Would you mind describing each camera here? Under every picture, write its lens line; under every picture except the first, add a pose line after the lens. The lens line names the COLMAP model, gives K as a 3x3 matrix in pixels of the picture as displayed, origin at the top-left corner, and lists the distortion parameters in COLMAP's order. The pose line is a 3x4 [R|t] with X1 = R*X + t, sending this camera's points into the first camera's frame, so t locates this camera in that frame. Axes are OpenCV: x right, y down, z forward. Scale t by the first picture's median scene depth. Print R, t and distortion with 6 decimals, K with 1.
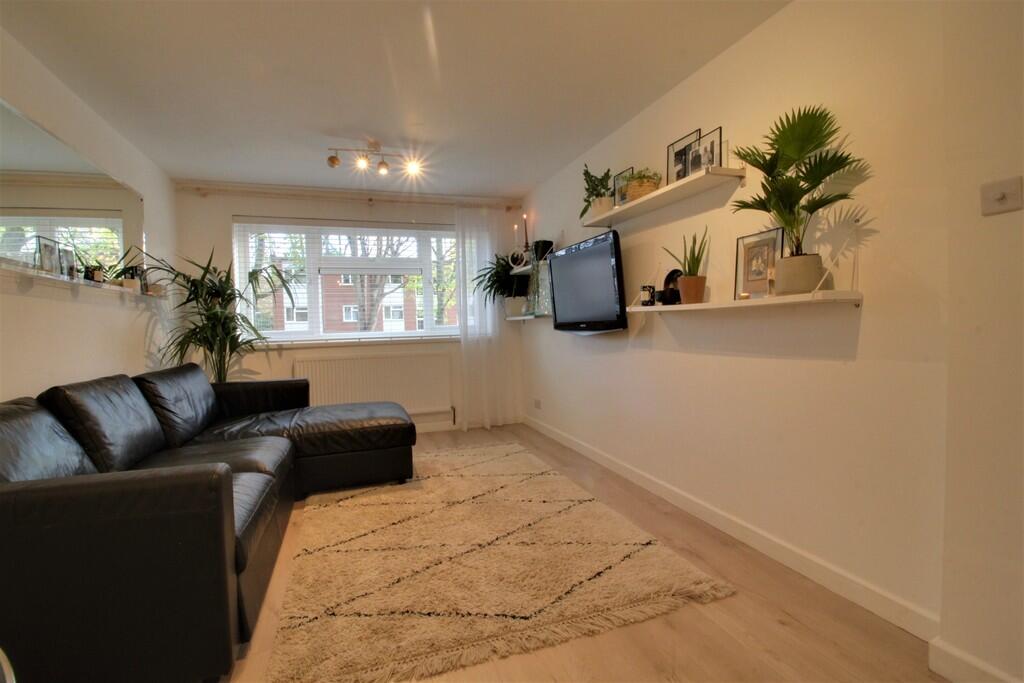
lens RADIAL K [[473.2, 0, 512.7], [0, 473.2, 333.4], [0, 0, 1]] dist [0.004993, -0.018825]
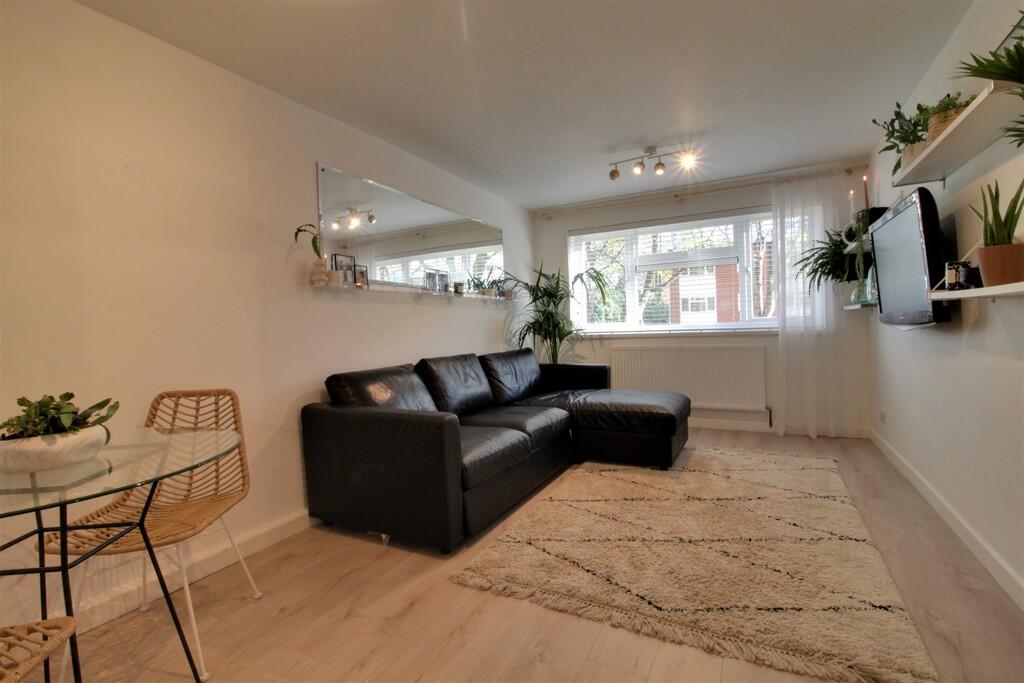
lens RADIAL K [[473.2, 0, 512.7], [0, 473.2, 333.4], [0, 0, 1]] dist [0.004993, -0.018825]
pose [[0.687607, 0.016055, -0.725906, 0.280782], [0.000501, 0.999745, 0.022586, -0.009096], [0.726083, -0.015894, 0.687423, 0.039033]]
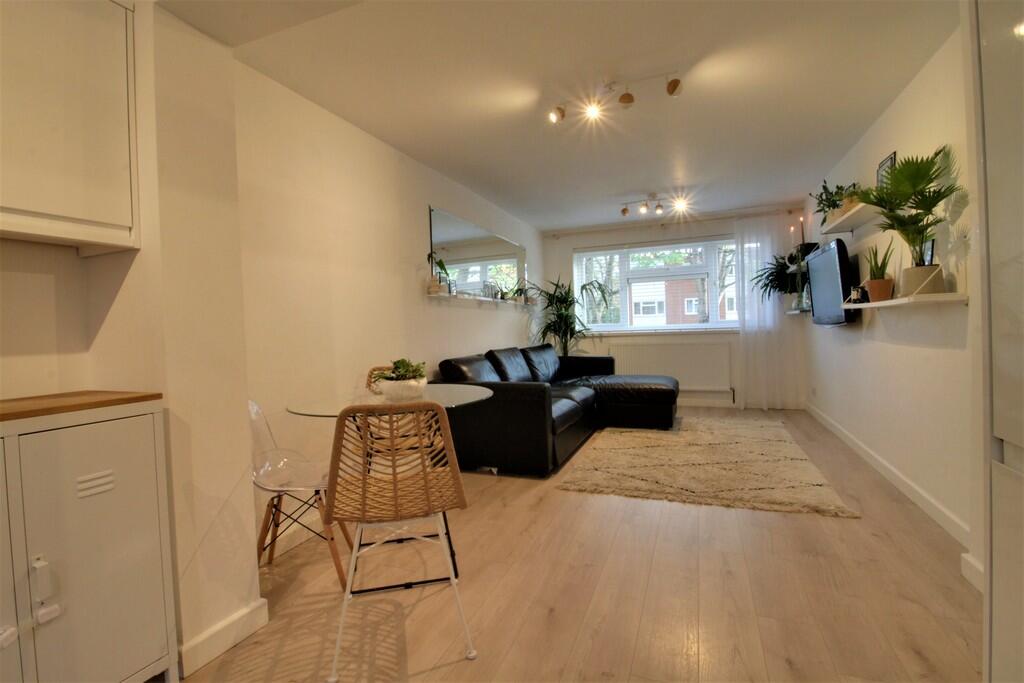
lens RADIAL K [[473.2, 0, 512.7], [0, 473.2, 333.4], [0, 0, 1]] dist [0.004993, -0.018825]
pose [[0.759114, 0.011880, -0.650849, 0.332150], [-0.000975, 0.999853, 0.017114, -0.002105], [0.650956, -0.012358, 0.759014, -0.376403]]
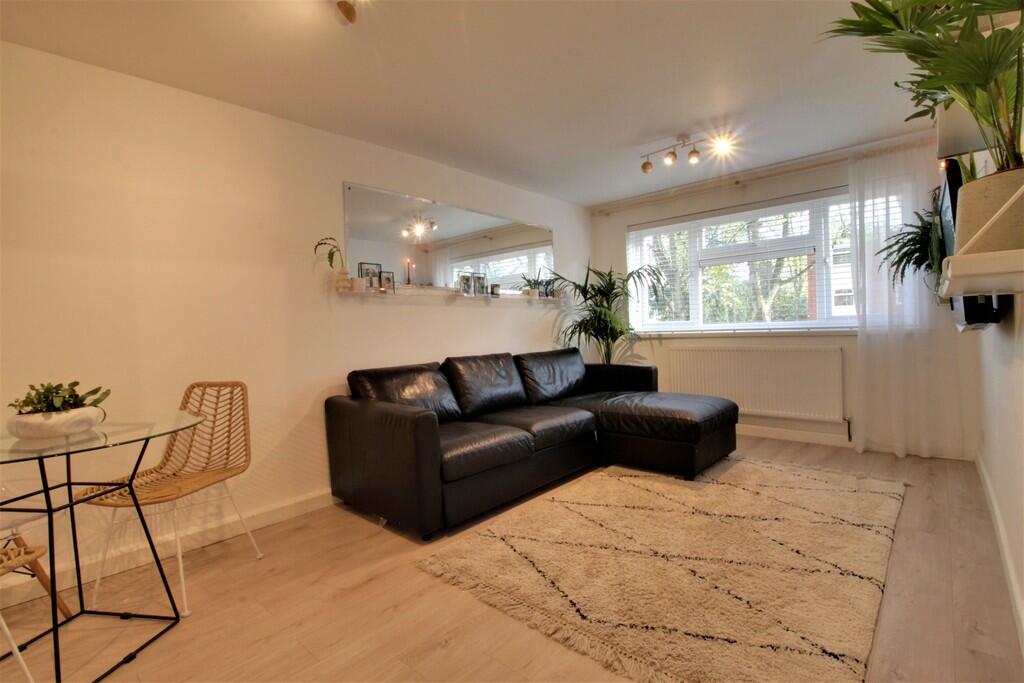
lens RADIAL K [[473.2, 0, 512.7], [0, 473.2, 333.4], [0, 0, 1]] dist [0.004993, -0.018825]
pose [[0.481653, 0.021394, -0.876101, 0.426052], [0.006154, 0.999595, 0.027792, -0.015831], [0.876341, -0.018777, 0.481326, 0.204761]]
